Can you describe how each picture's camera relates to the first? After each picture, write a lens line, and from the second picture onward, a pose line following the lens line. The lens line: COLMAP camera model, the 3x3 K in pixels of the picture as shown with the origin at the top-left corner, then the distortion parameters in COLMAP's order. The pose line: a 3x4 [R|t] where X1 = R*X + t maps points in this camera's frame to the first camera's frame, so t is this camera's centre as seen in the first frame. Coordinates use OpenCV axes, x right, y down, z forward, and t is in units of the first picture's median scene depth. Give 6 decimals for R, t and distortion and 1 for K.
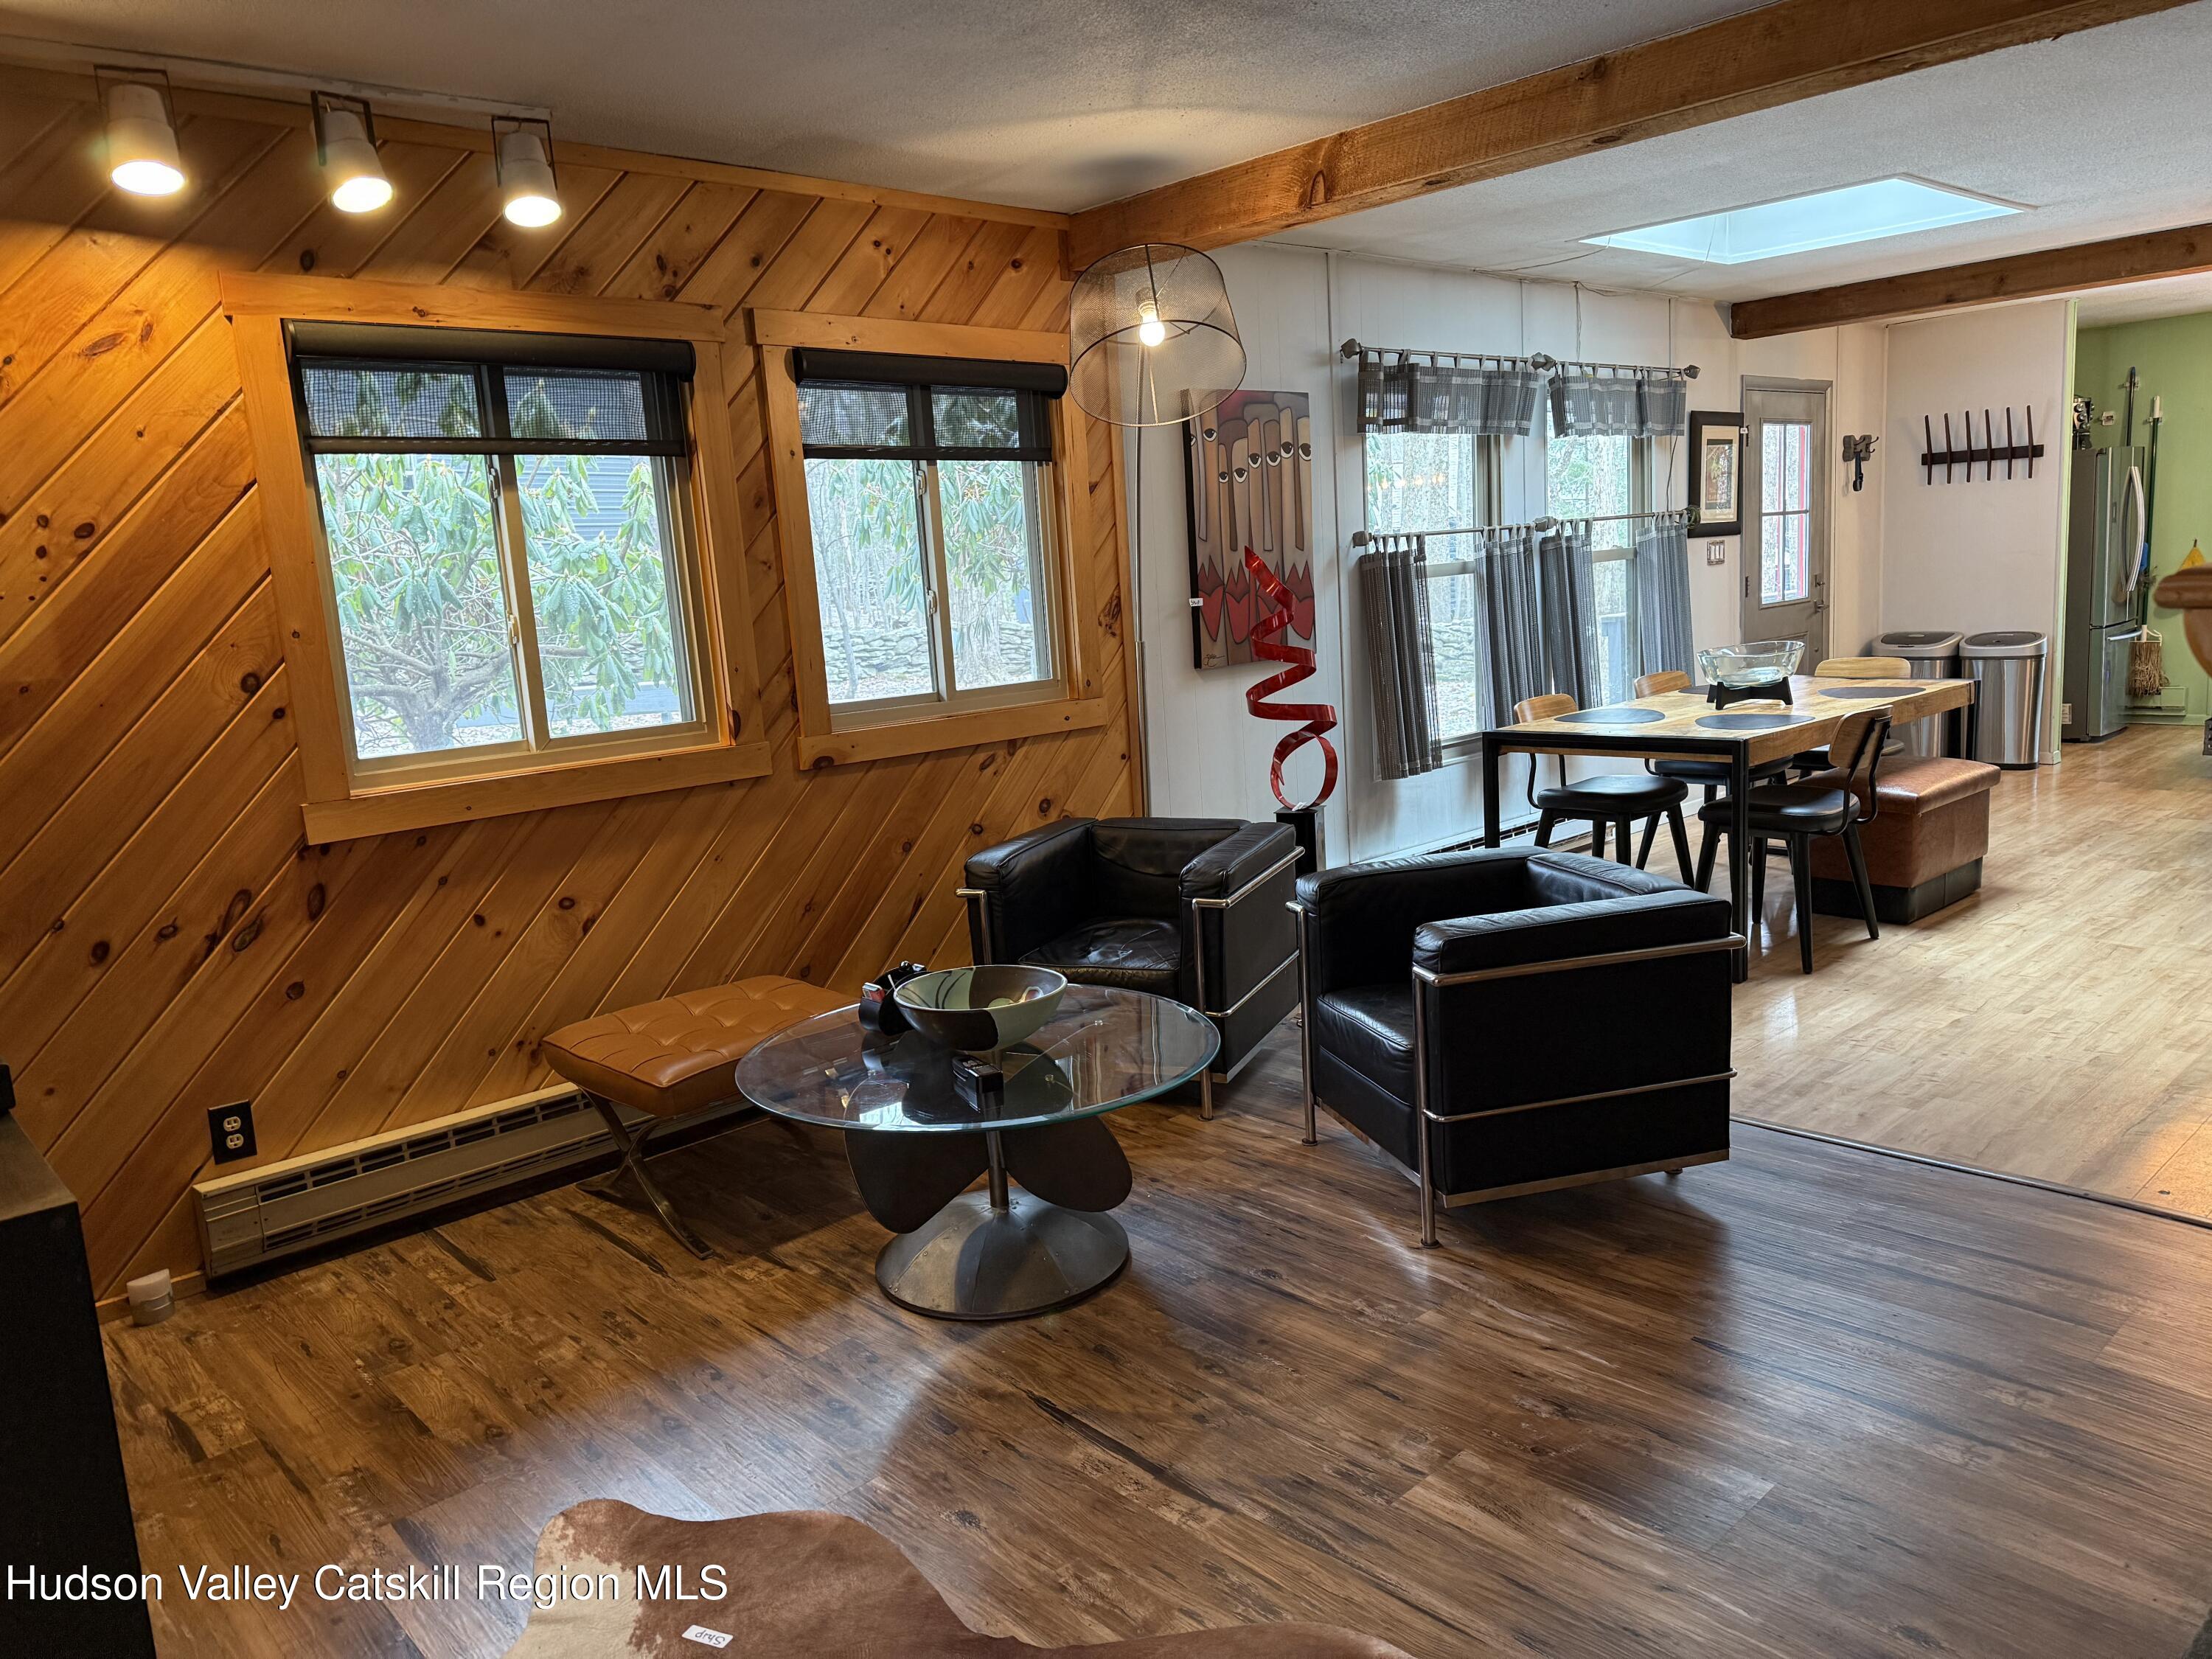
lens RADIAL K [[1537.9, 0, 1124.0], [0, 1537.9, 829.1], [0, 0, 1]] dist [0.042529, -0.046446]
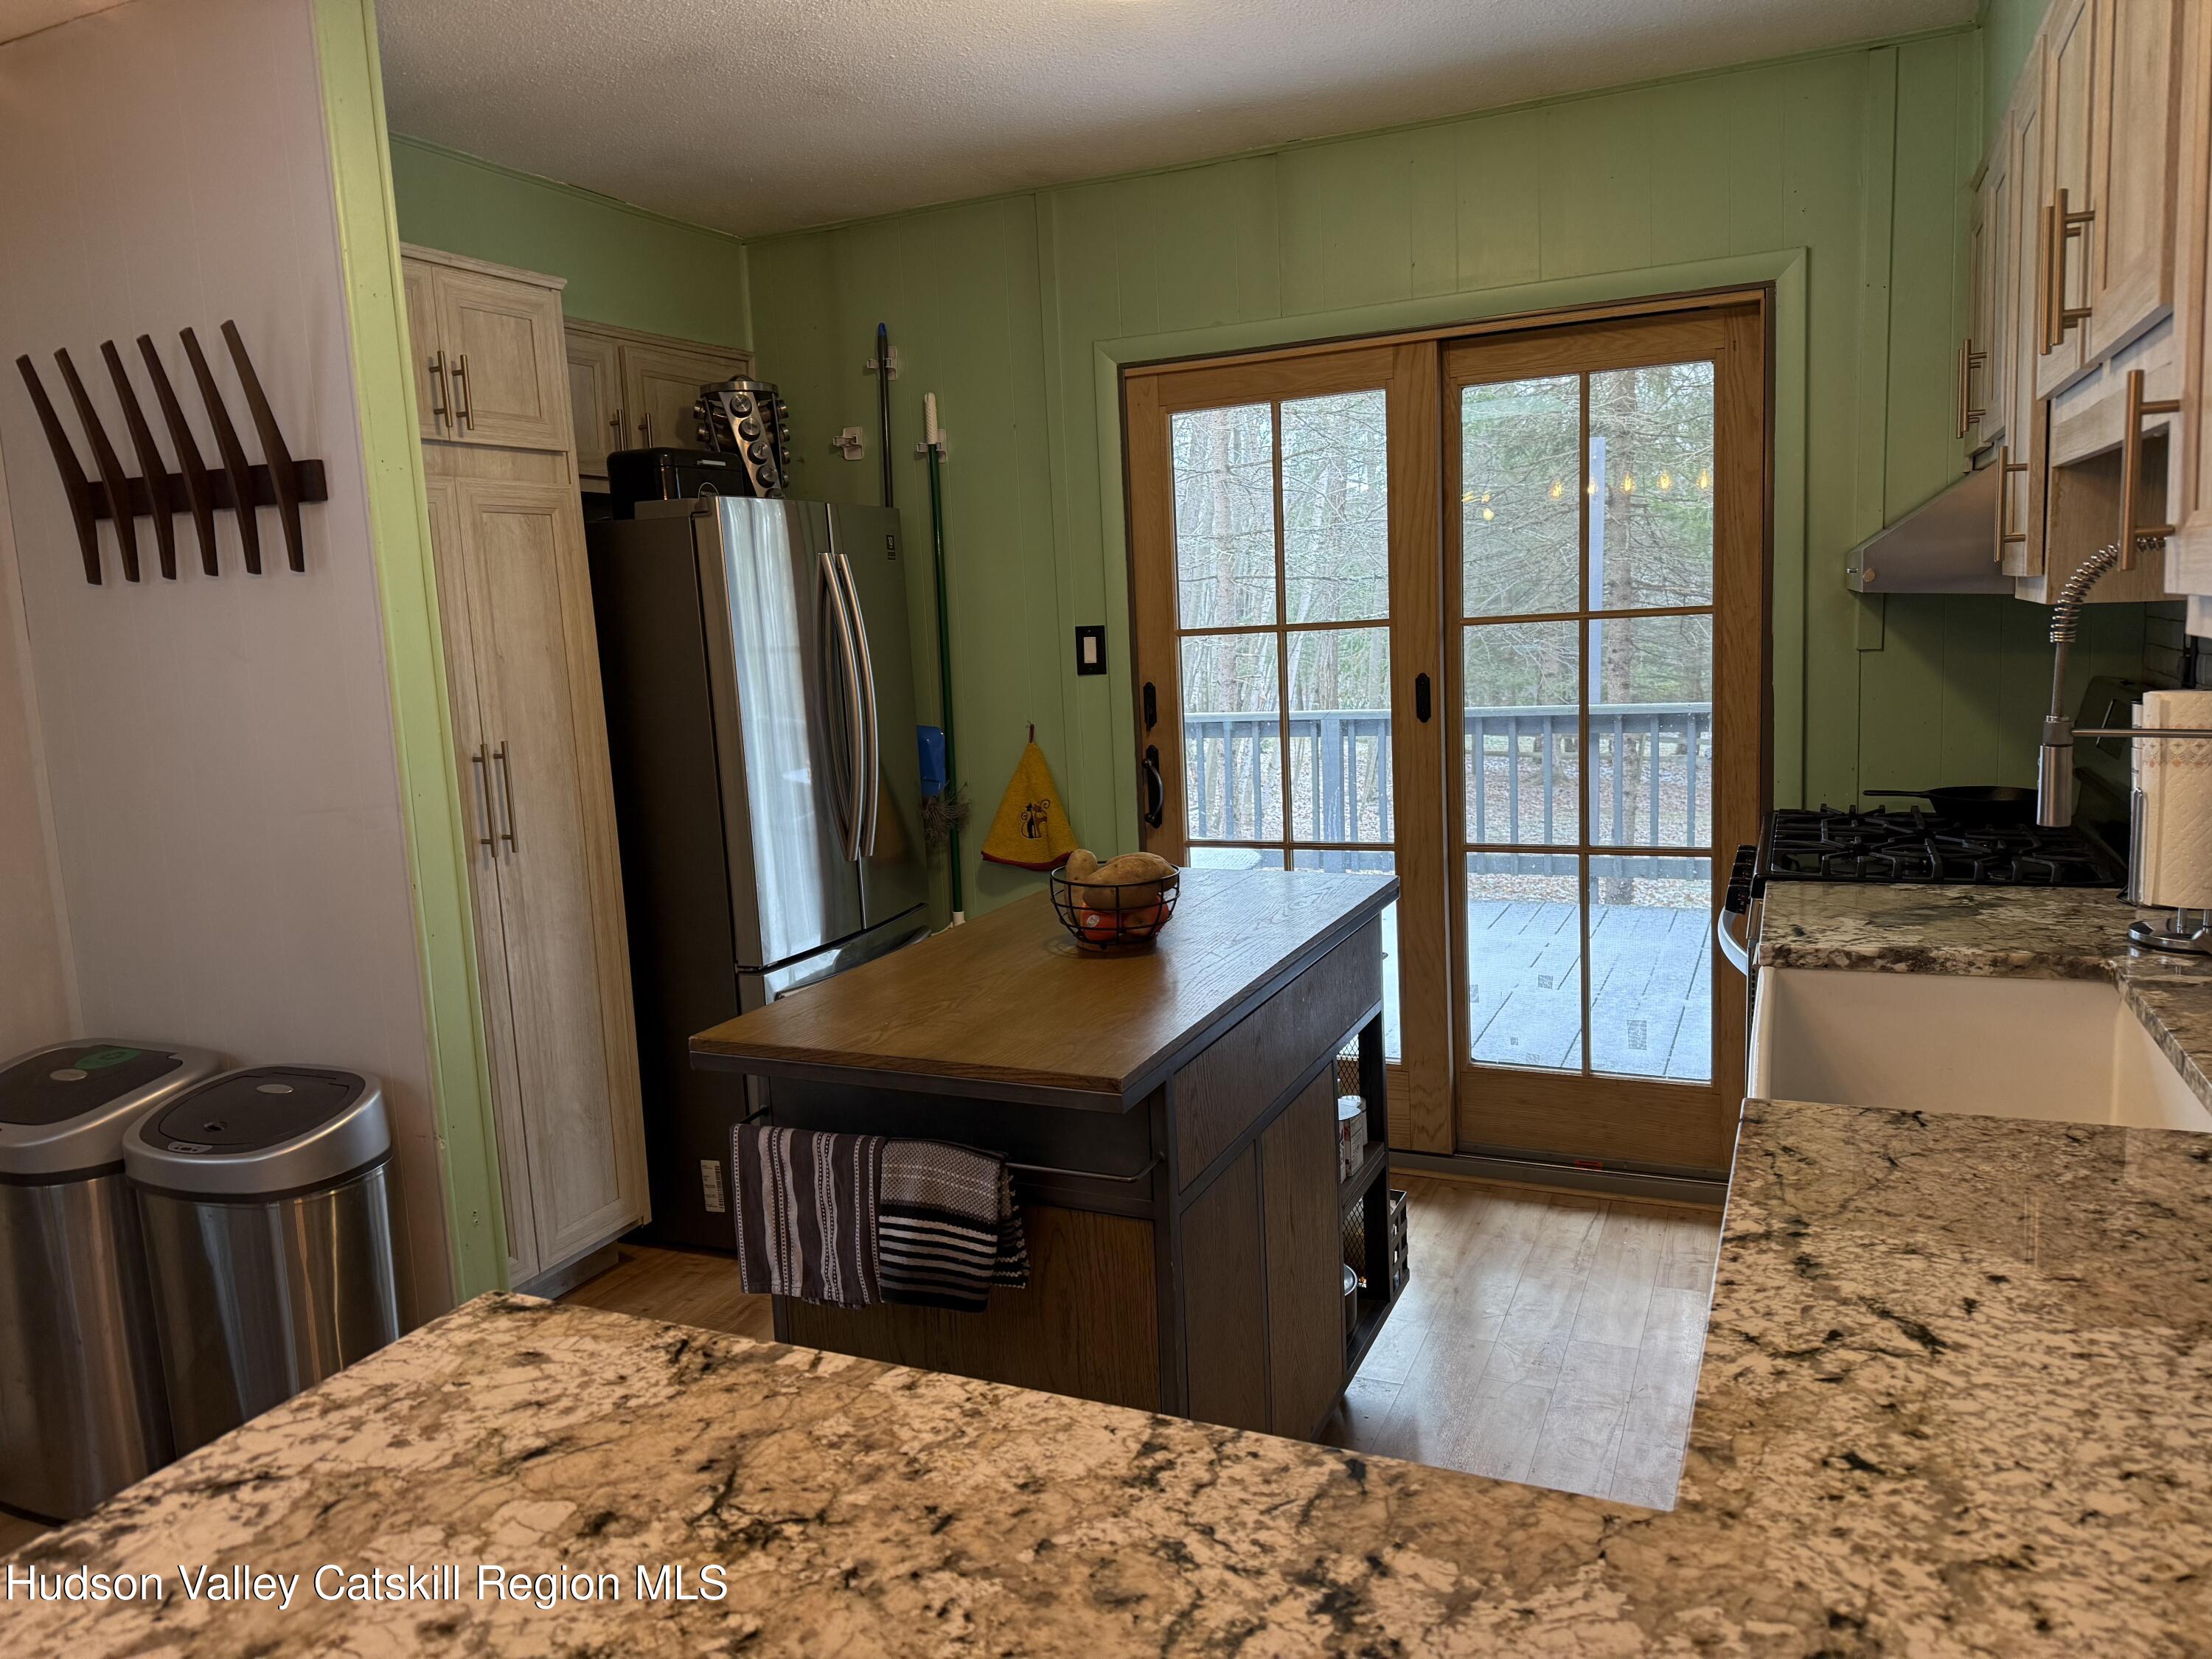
lens RADIAL K [[1537.9, 0, 1089.2], [0, 1537.9, 839.9], [0, 0, 1]] dist [0.042529, -0.046446]
pose [[0.926089, -0.037579, 0.375428, 0.688665], [0.054922, 0.997856, -0.035598, -0.176320], [-0.373285, 0.053587, 0.926168, 0.758274]]
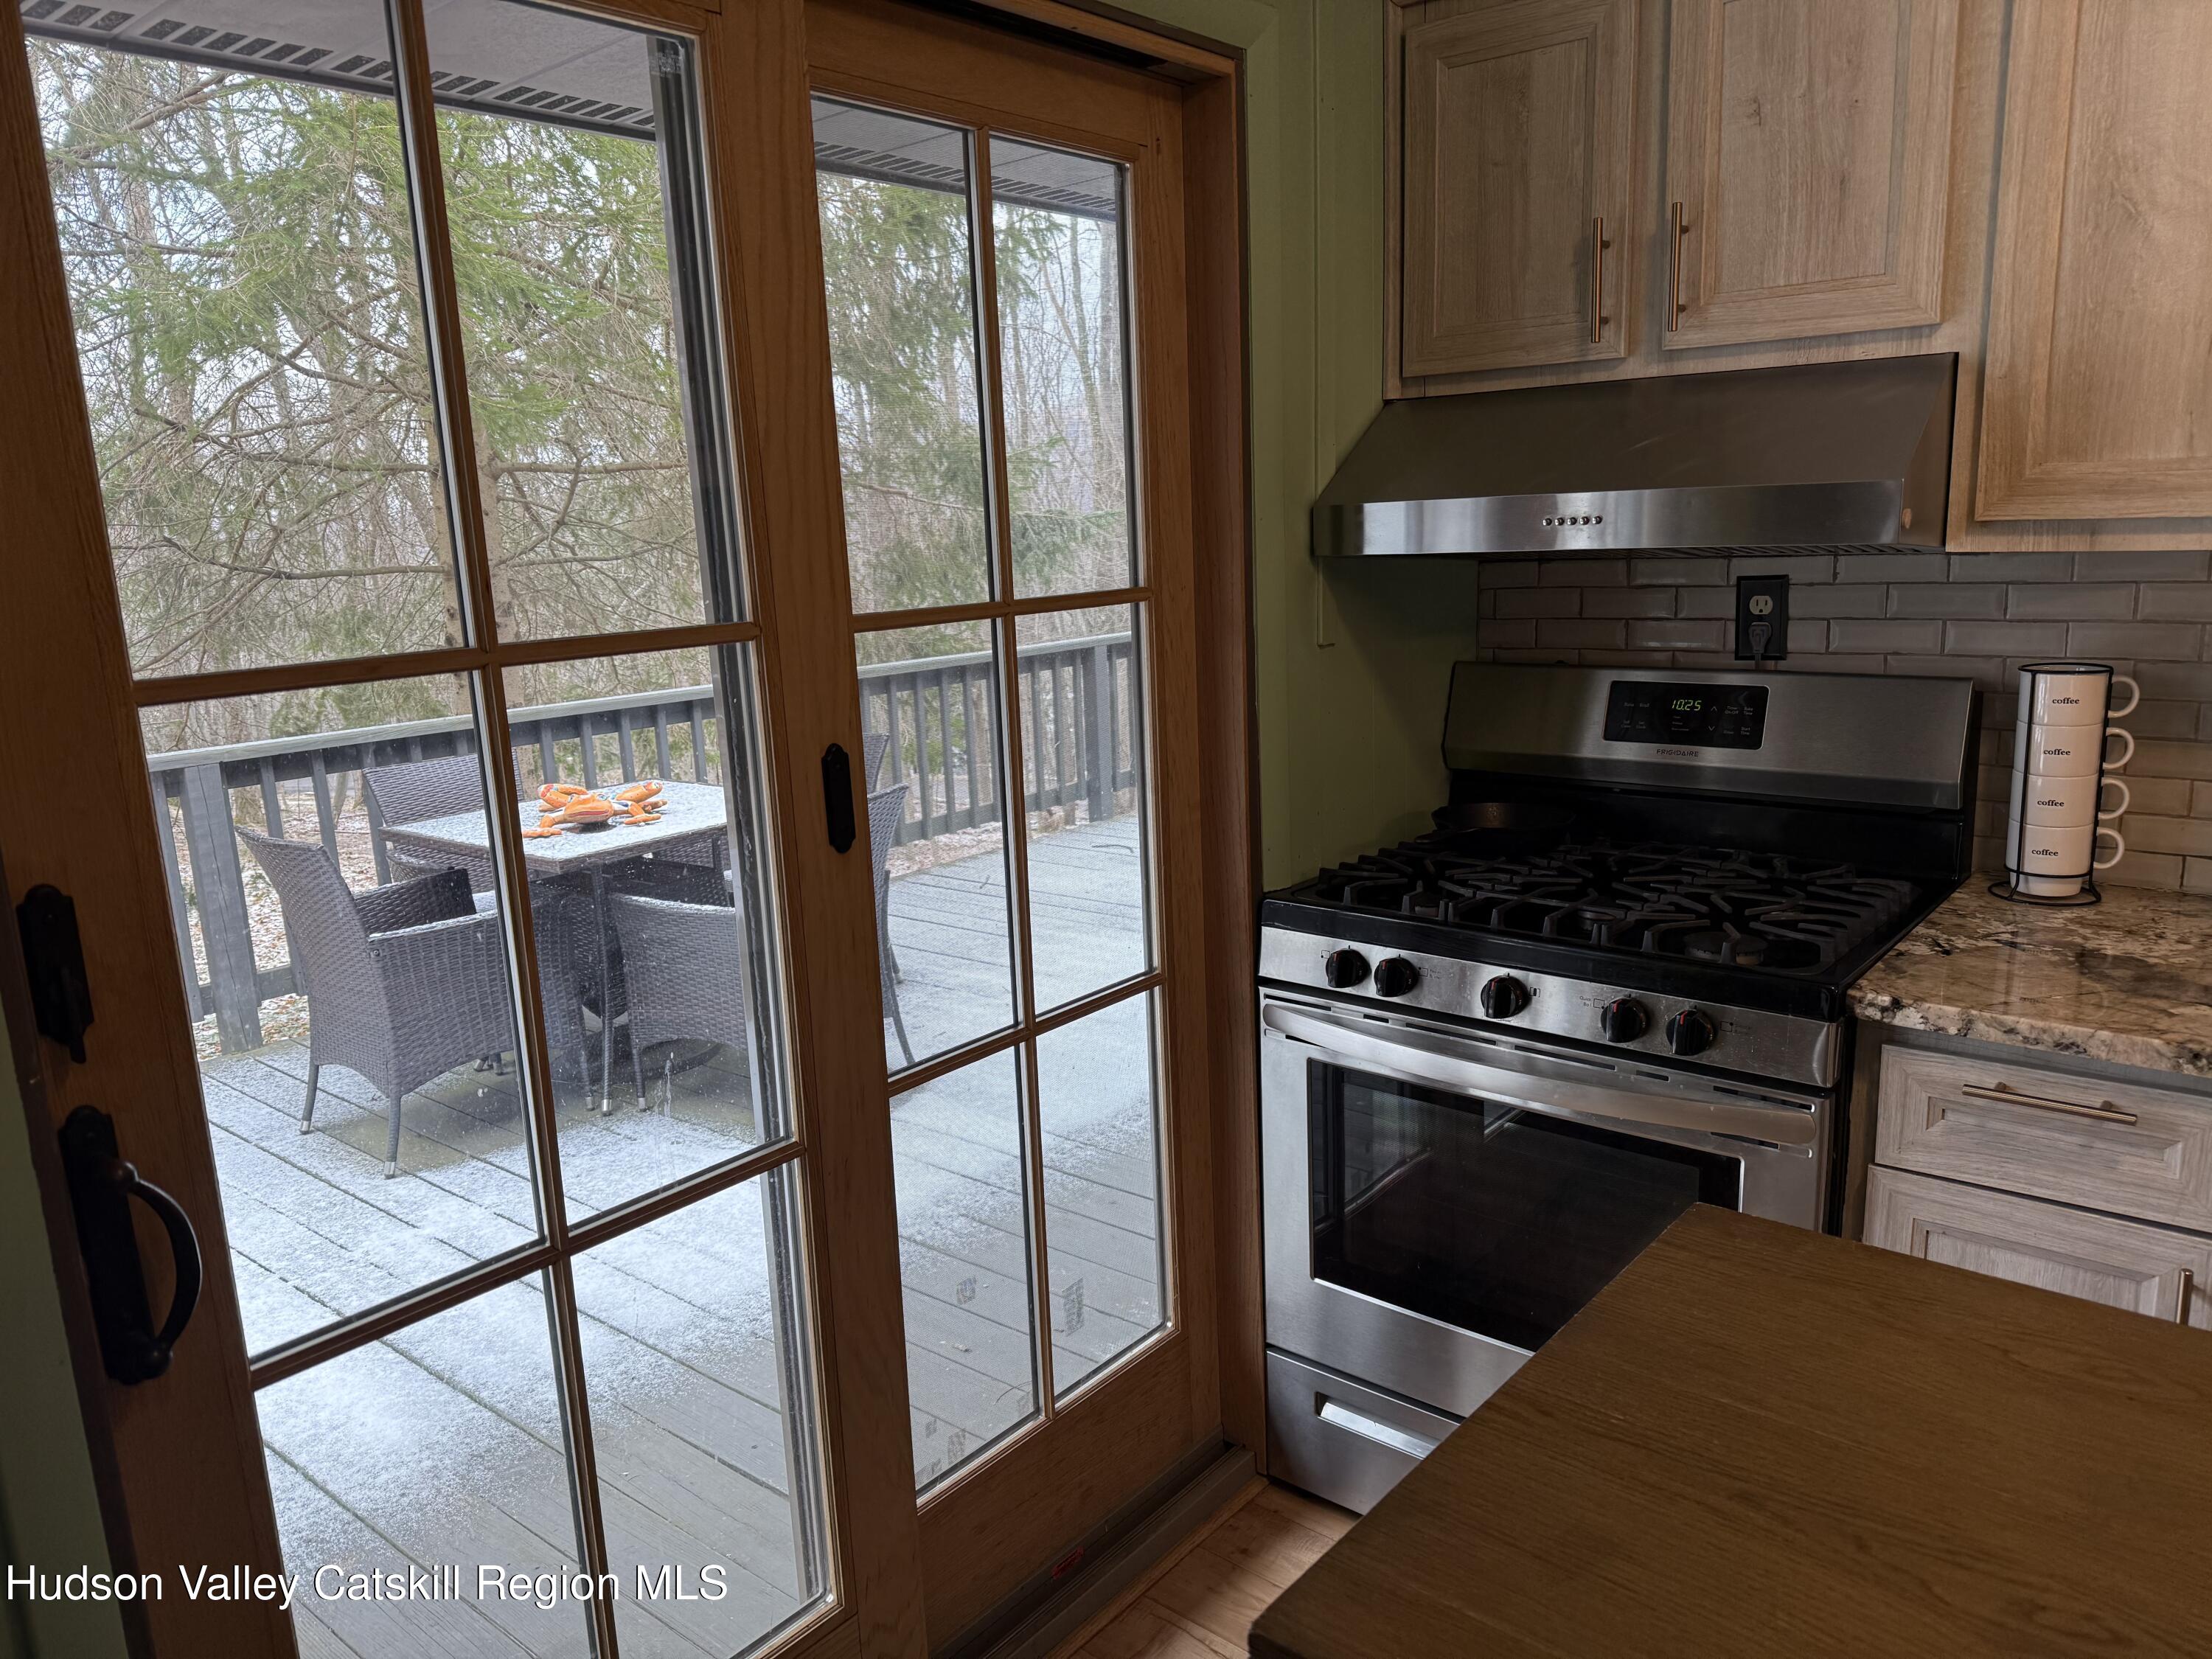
lens RADIAL K [[1537.9, 0, 1096.5], [0, 1537.9, 829.6], [0, 0, 1]] dist [0.042529, -0.046446]
pose [[-0.116313, -0.135482, 0.983929, 0.756451], [0.215230, 0.963675, 0.158136, -0.254442], [-0.969612, 0.230165, -0.082928, 1.151731]]
